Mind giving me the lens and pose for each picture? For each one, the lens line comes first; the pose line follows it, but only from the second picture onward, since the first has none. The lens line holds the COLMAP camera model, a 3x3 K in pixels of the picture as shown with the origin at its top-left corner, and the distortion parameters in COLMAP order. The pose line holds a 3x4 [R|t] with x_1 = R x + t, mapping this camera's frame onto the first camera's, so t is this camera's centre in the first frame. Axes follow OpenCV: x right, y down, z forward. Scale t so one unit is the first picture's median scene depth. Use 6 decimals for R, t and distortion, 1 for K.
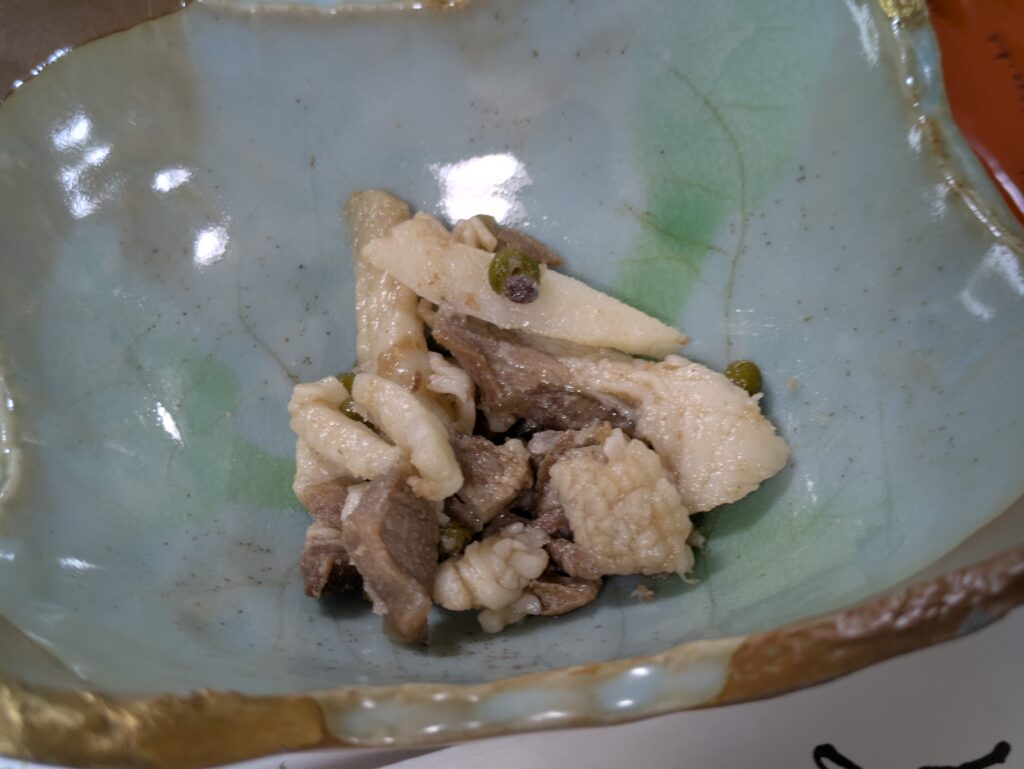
lens RADIAL K [[1514.0, 0, 506.1], [0, 1514.0, 387.0], [0, 0, 1]] dist [0.022529, 0.000000]
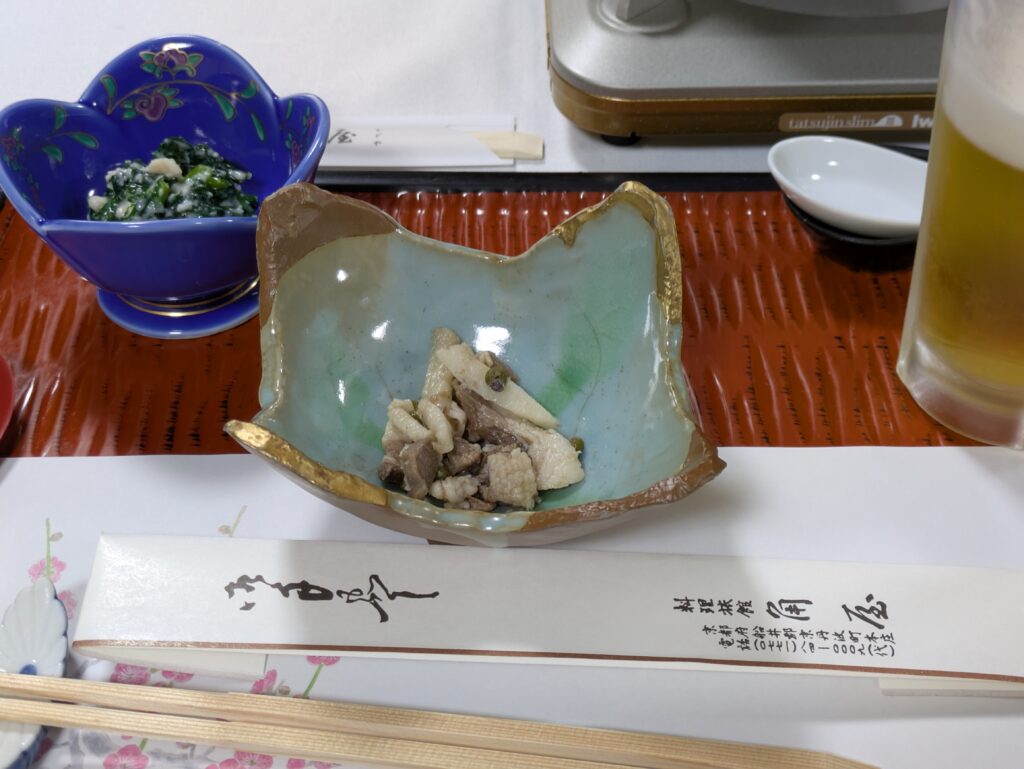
lens RADIAL K [[1514.0, 0, 513.8], [0, 1514.0, 385.3], [0, 0, 1]] dist [0.022529, 0.000000]
pose [[0.964149, 0.265168, -0.010114, 0.060228], [-0.264697, 0.958341, -0.107324, 0.186405], [-0.018766, 0.106154, 0.994173, -1.376631]]
